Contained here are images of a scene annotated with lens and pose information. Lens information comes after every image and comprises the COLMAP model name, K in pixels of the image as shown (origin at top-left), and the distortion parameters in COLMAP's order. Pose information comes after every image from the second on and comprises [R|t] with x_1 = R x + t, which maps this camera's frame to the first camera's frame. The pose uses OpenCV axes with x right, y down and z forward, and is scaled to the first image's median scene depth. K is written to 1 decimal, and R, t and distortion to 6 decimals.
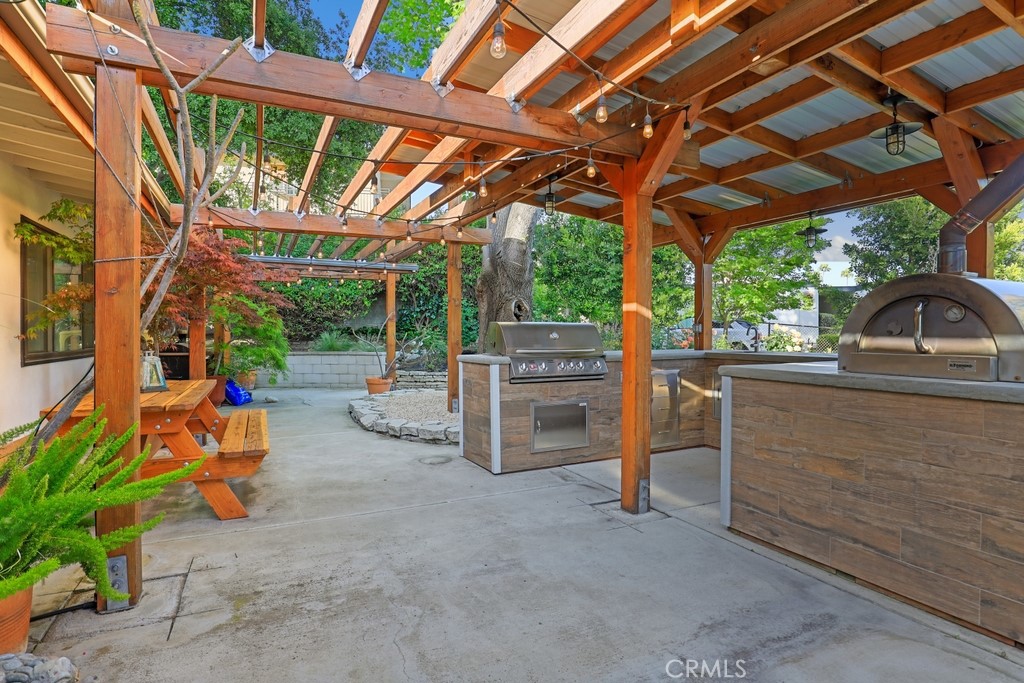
lens RADIAL K [[500.5, 0, 511.3], [0, 500.5, 338.5], [0, 0, 1]] dist [-0.000394, -0.000028]
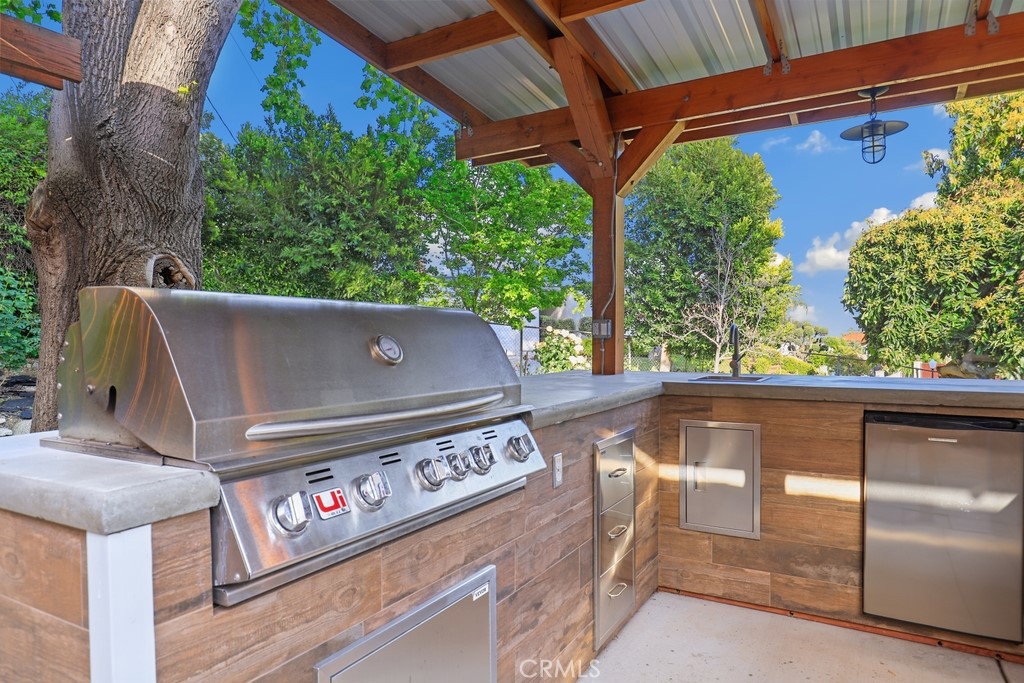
lens RADIAL K [[628.4, 0, 507.9], [0, 628.4, 344.7], [0, 0, 1]] dist [-0.004516, -0.000538]
pose [[0.844836, -0.009310, 0.534944, -0.022100], [0.011010, 0.999939, 0.000014, -0.005368], [-0.534911, 0.005878, 0.844888, 0.465044]]
